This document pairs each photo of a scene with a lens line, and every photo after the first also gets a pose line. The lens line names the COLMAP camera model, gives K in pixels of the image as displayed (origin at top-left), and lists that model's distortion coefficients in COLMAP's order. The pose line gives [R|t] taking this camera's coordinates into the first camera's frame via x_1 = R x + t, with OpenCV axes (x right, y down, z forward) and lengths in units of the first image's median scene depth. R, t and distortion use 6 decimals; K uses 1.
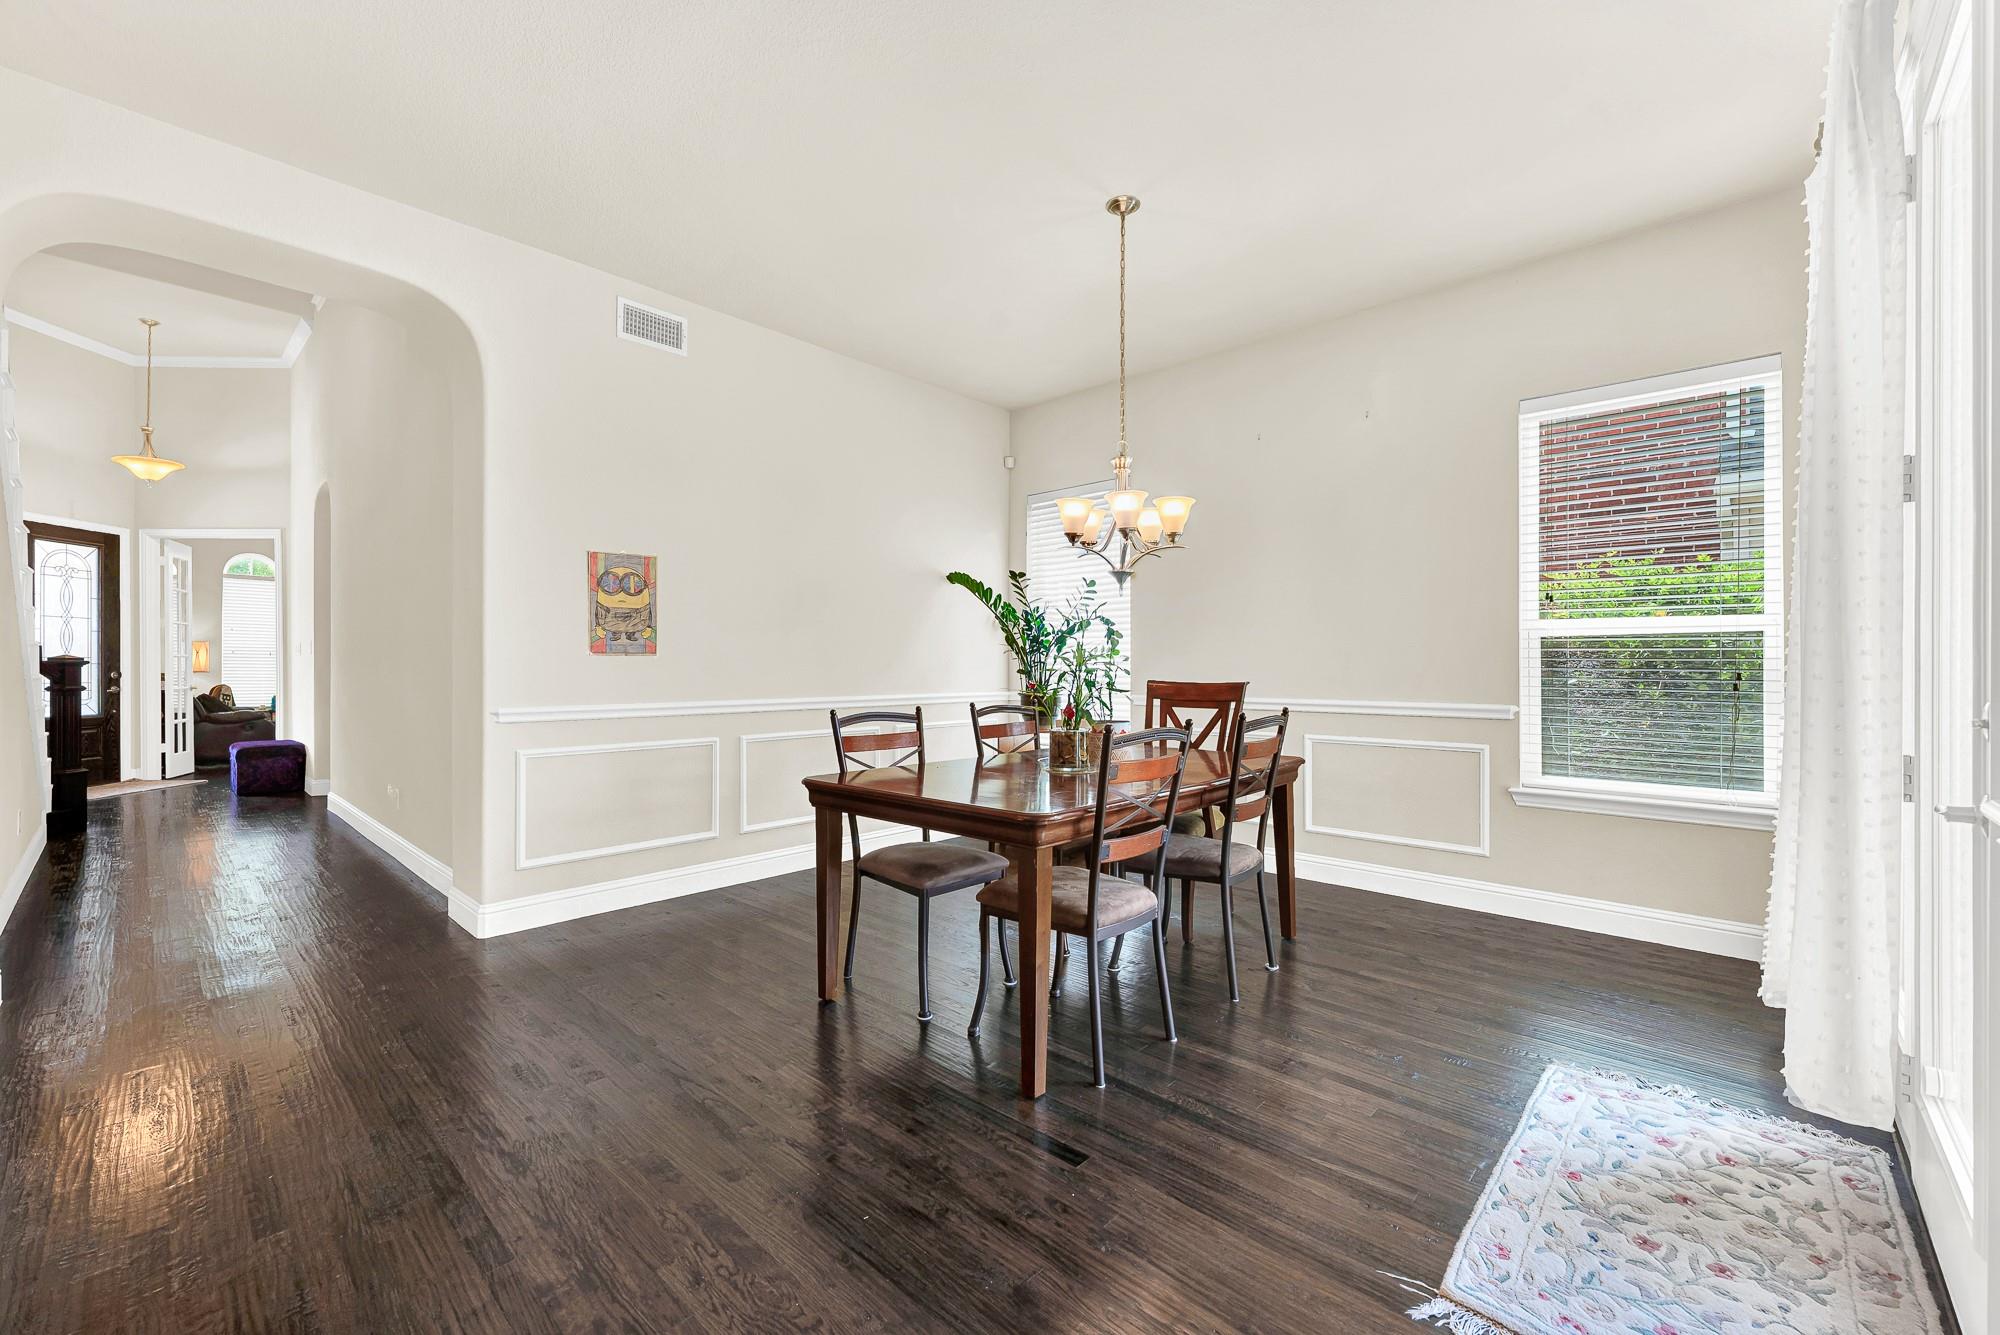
lens RADIAL K [[791.0, 0, 1000.0], [0, 791.0, 667.5], [0, 0, 1]] dist [-0.001592, -0.000205]
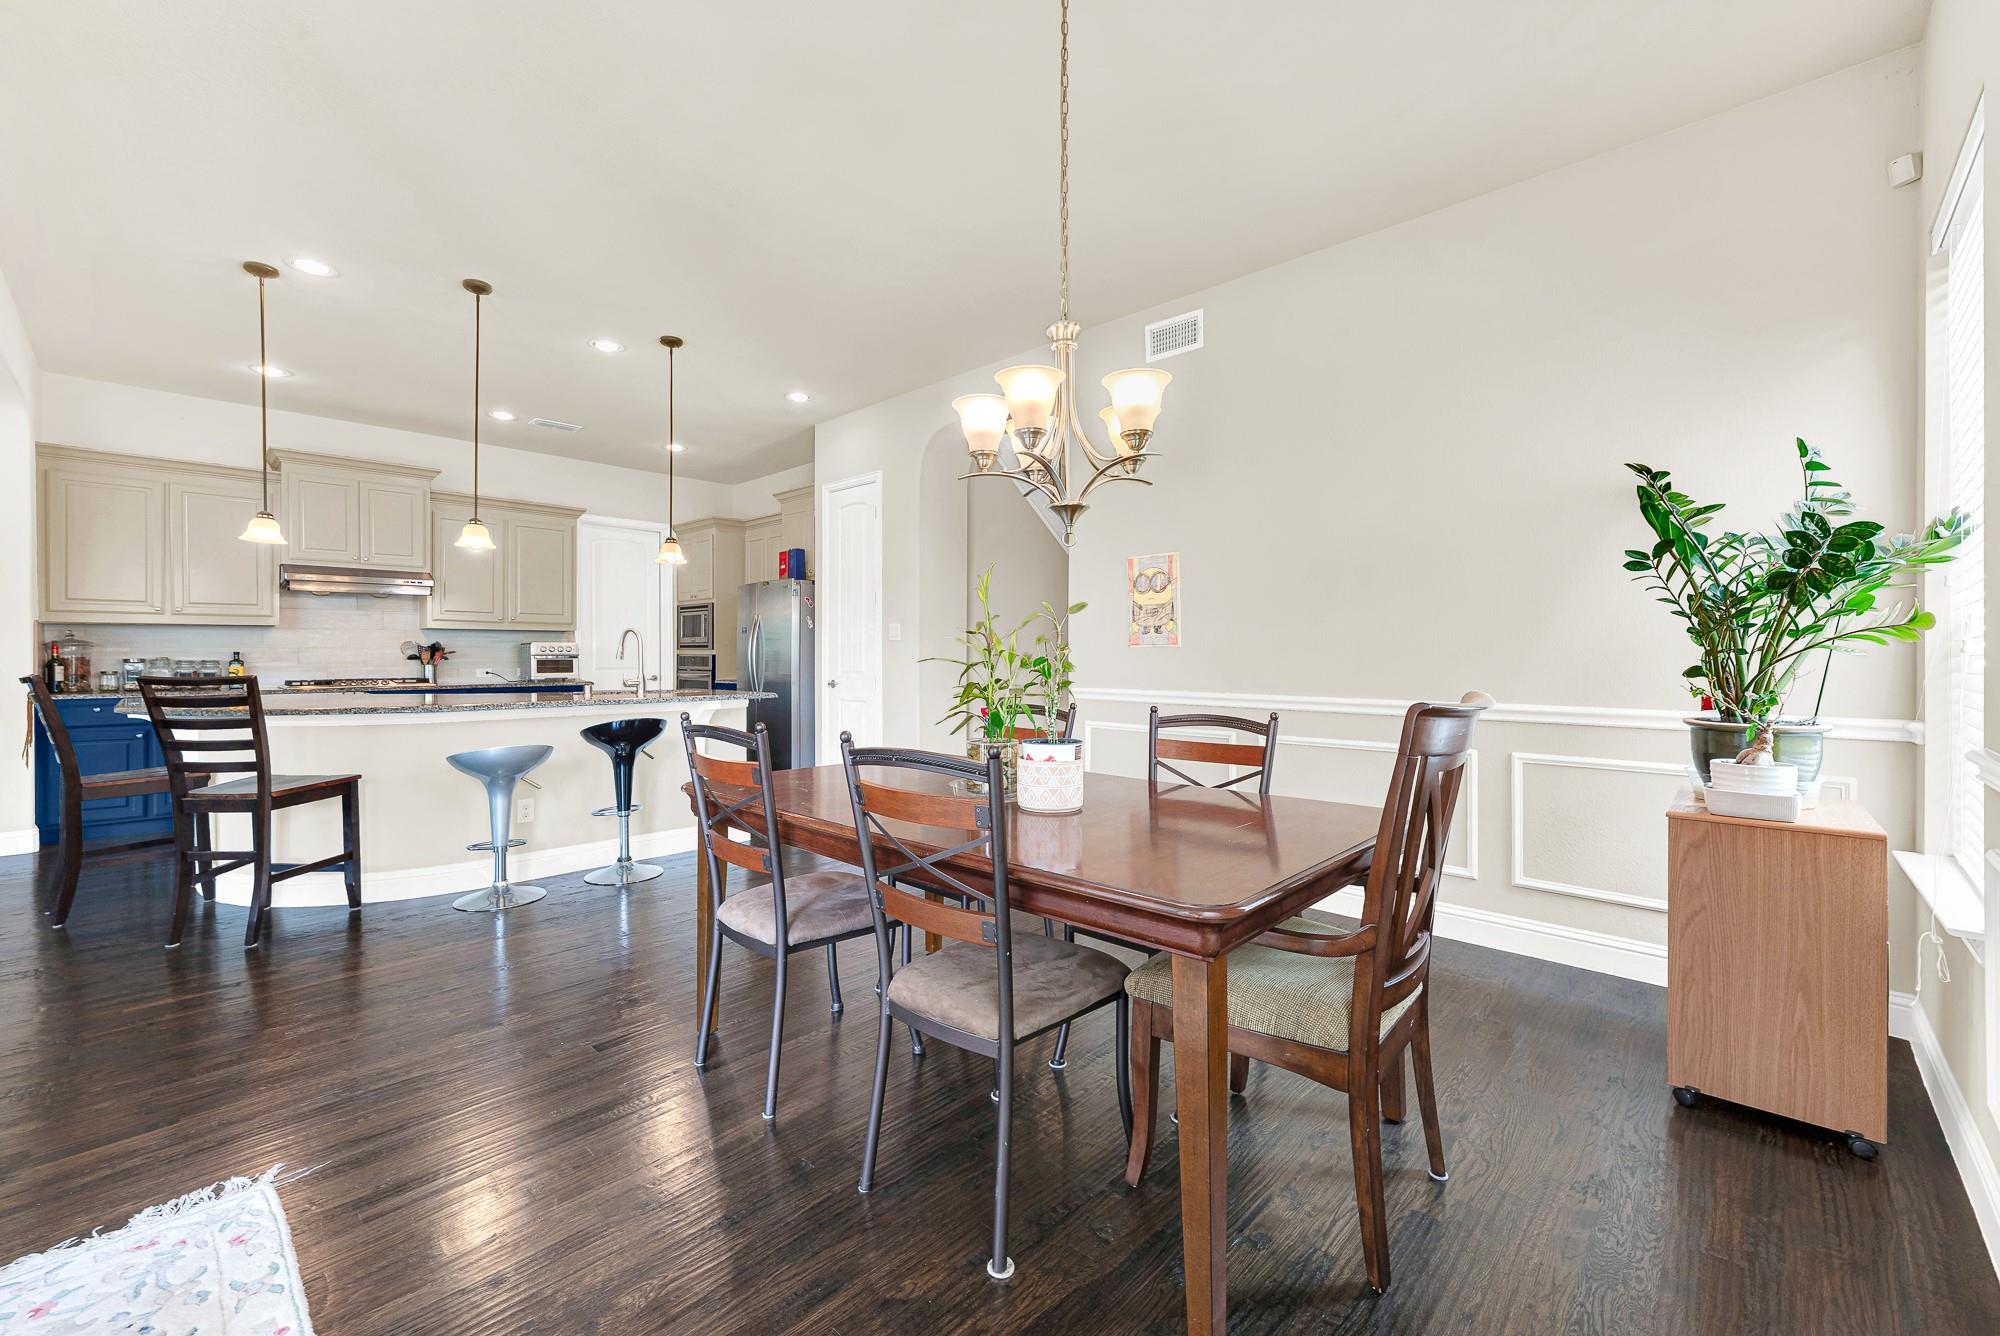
lens RADIAL K [[817.3, 0, 997.1], [0, 817.3, 661.0], [0, 0, 1]] dist [-0.002062, 0.000260]
pose [[-0.011642, 0.002673, -0.999929, 0.681759], [-0.005916, 0.999979, 0.002742, 0.001933], [0.999915, 0.005947, -0.011626, 0.811419]]
